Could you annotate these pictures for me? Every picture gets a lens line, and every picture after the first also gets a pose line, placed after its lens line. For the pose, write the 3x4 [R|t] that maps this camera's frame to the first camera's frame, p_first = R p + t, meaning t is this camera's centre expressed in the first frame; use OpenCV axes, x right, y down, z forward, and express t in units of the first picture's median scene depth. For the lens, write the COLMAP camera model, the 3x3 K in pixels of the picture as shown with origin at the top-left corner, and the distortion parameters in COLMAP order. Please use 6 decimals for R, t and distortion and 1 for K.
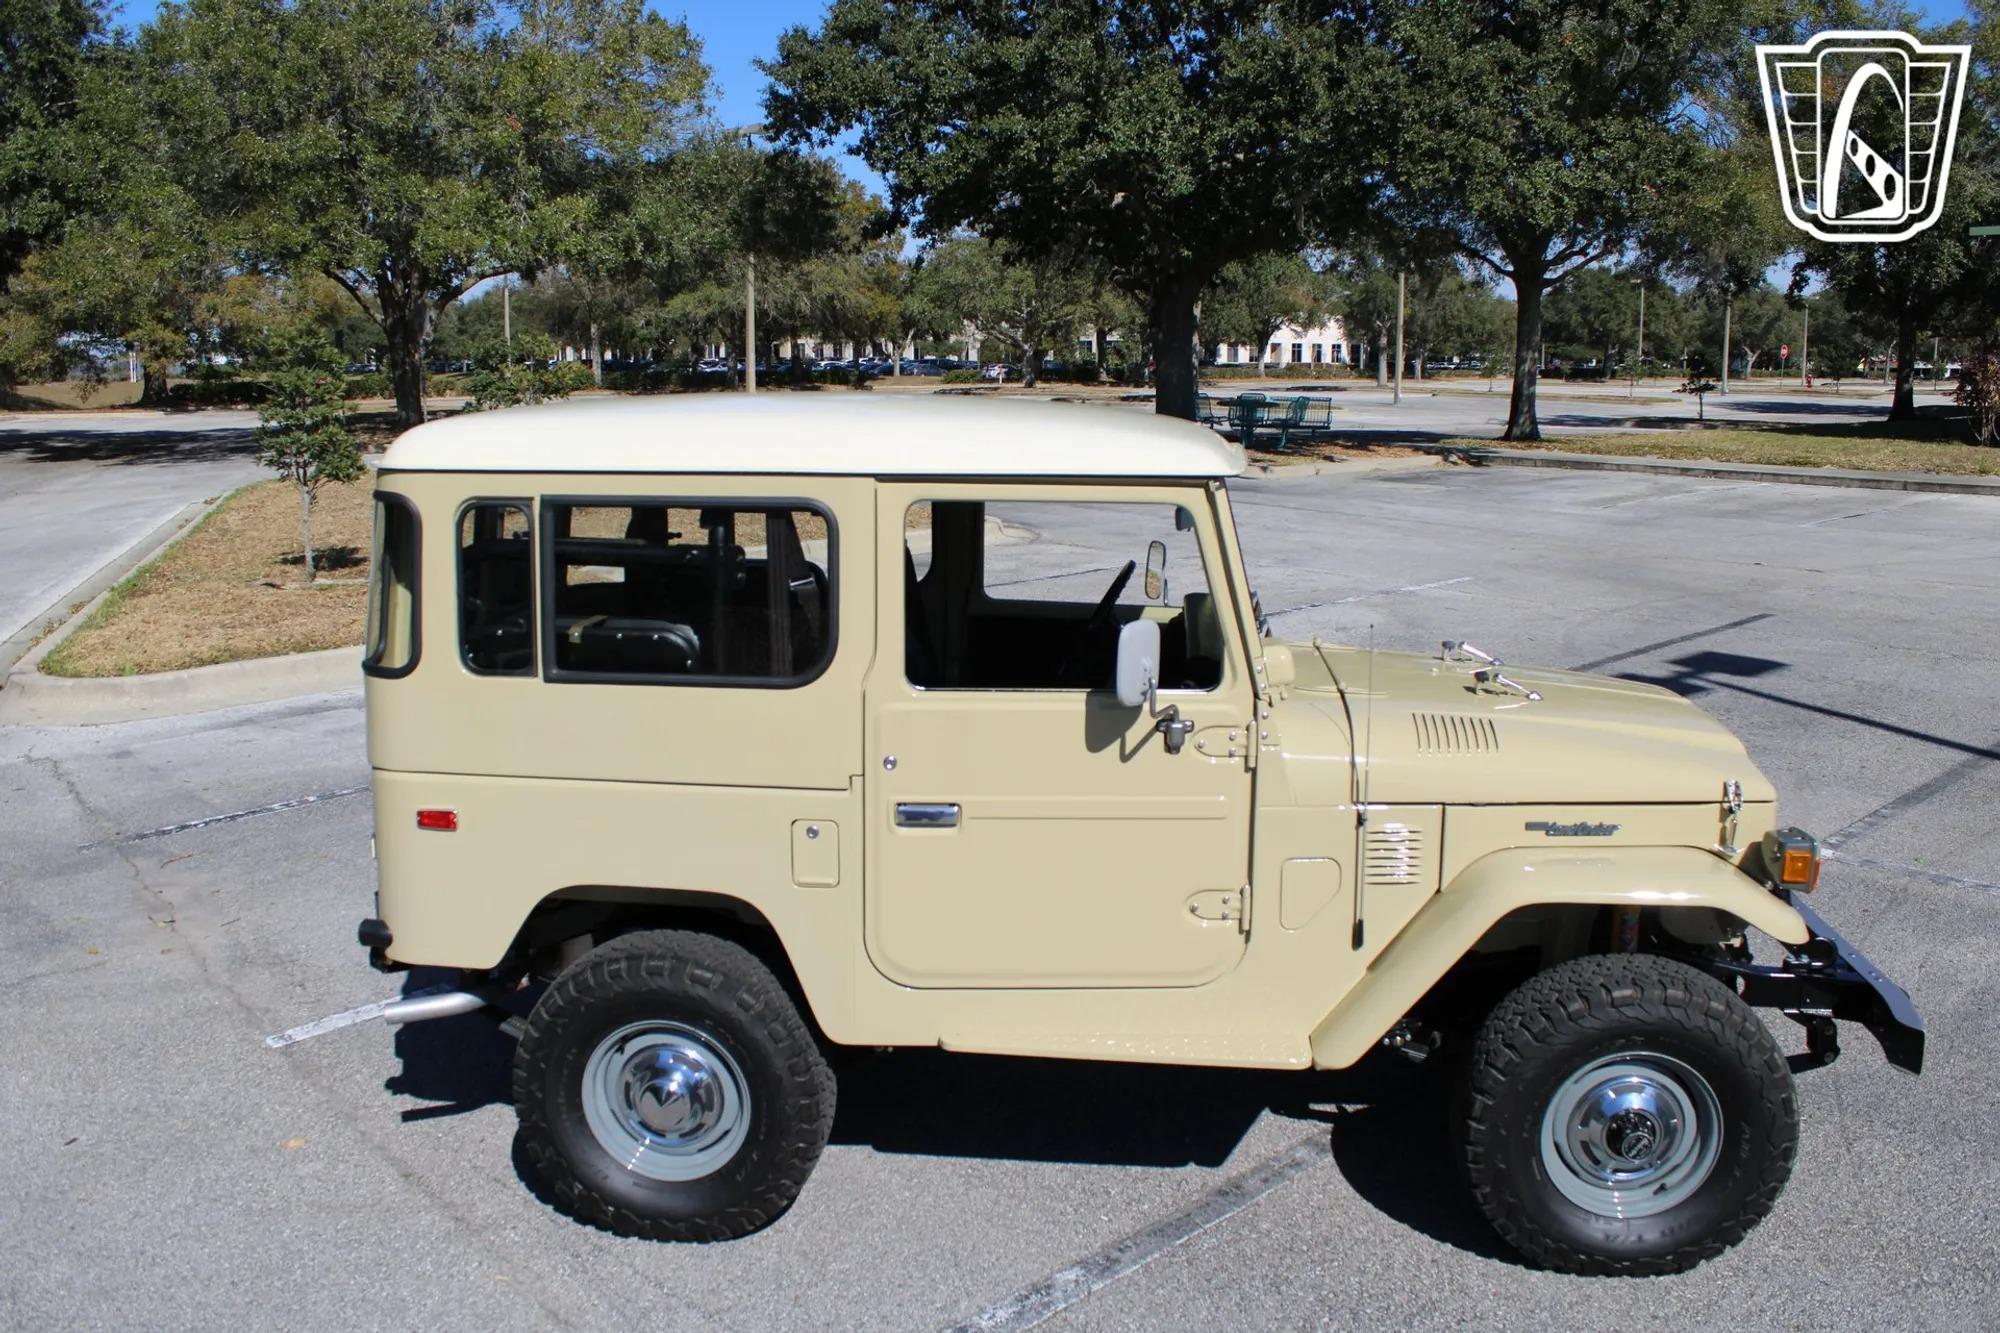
lens RADIAL K [[1660.8, 0, 995.4], [0, 1660.8, 705.6], [0, 0, 1]] dist [-0.148831, 0.124572]
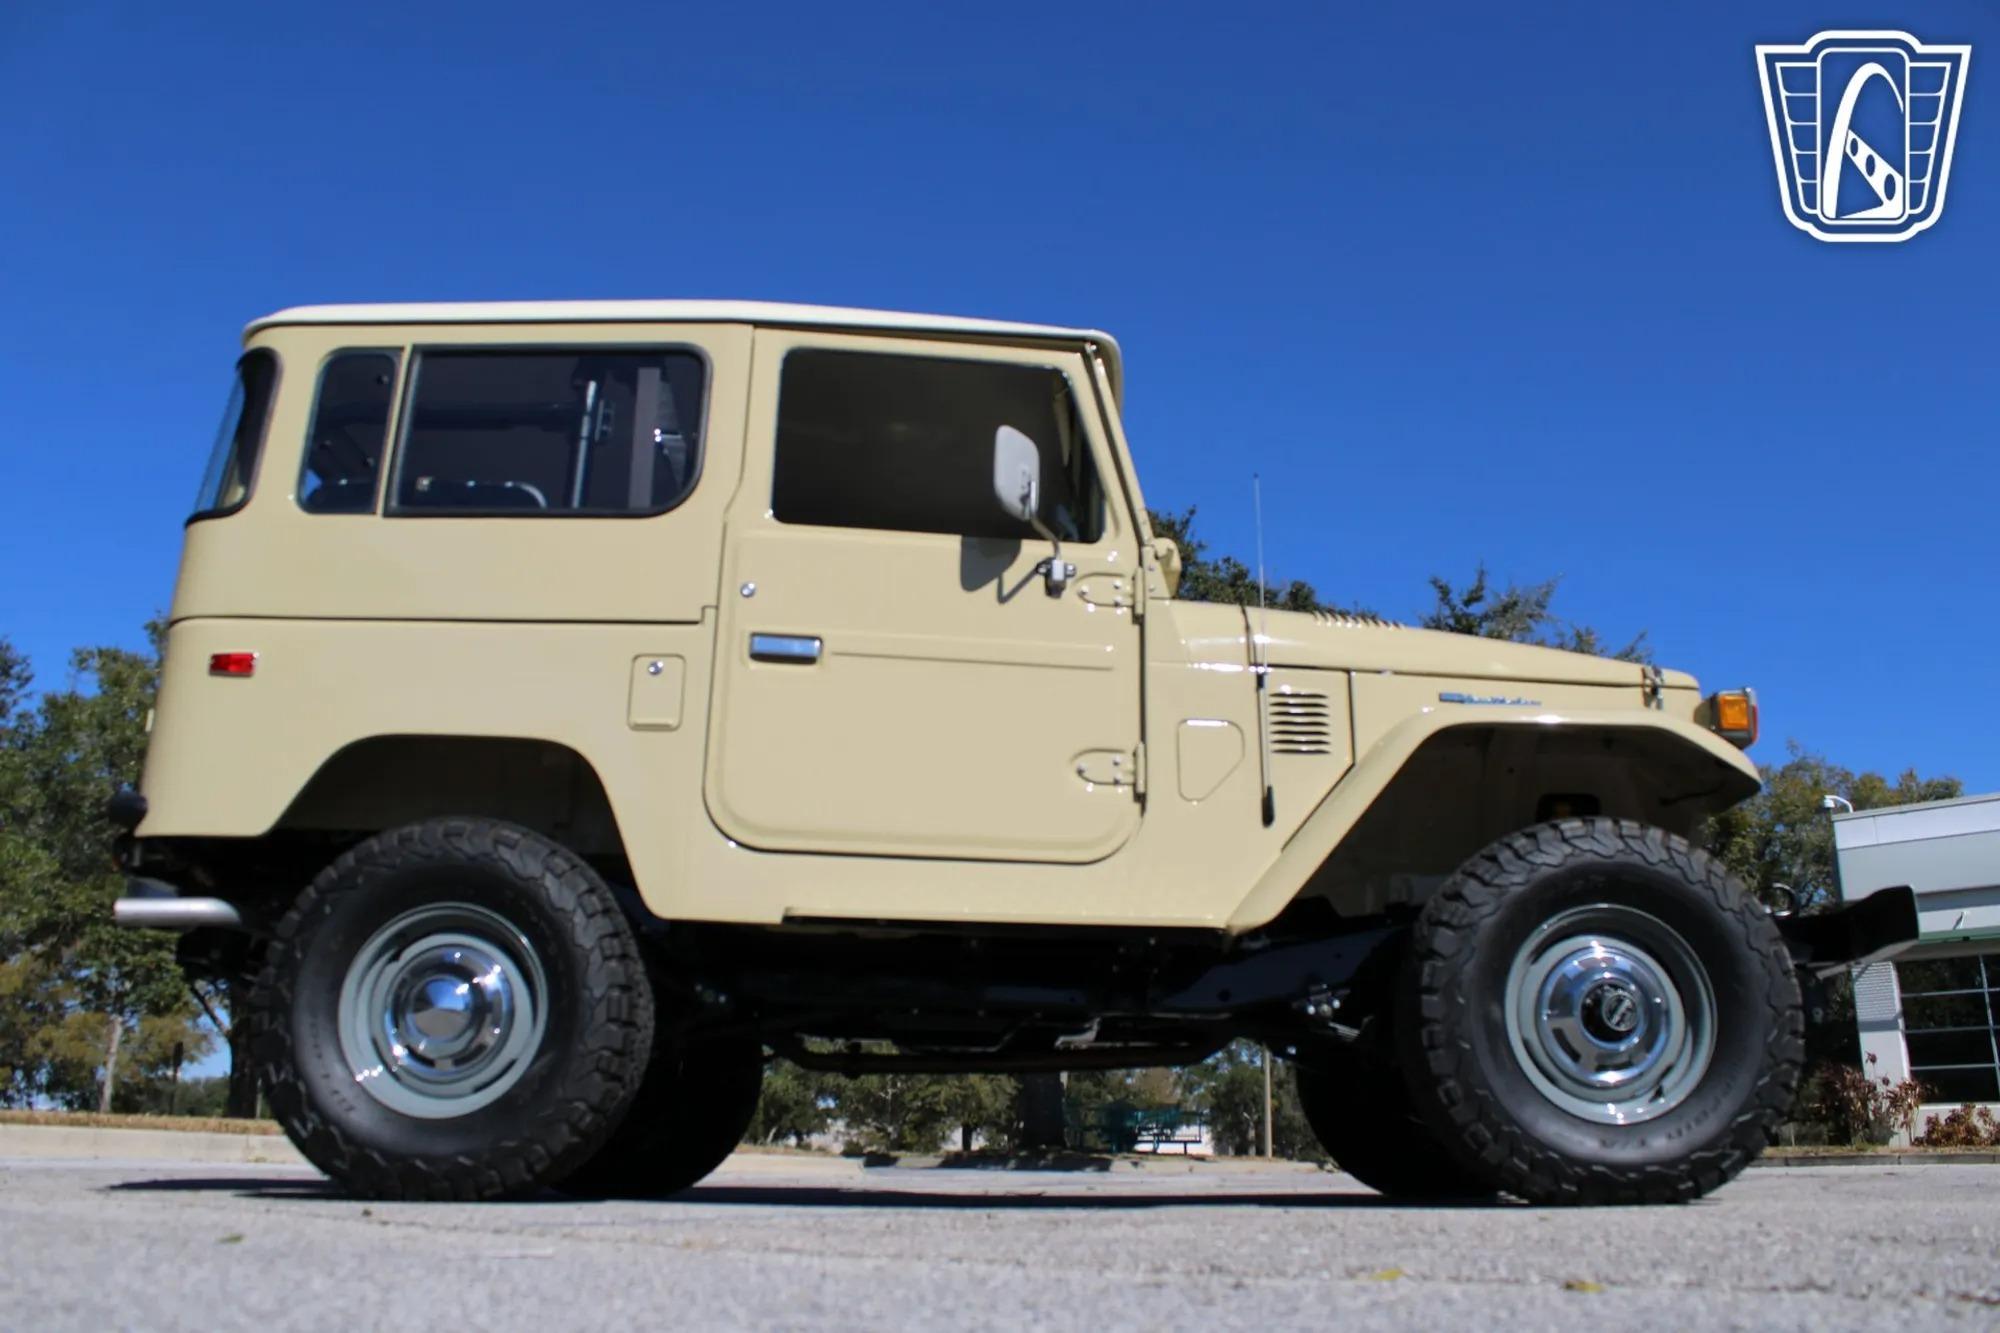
lens RADIAL K [[1679.7, 0, 992.7], [0, 1679.7, 683.1], [0, 0, 1]] dist [-0.153038, 0.133062]
pose [[0.996863, 0.035348, 0.070810, 0.007198], [0.001516, 0.886023, -0.463639, 0.471788], [-0.079128, 0.462292, 0.883190, 0.180551]]
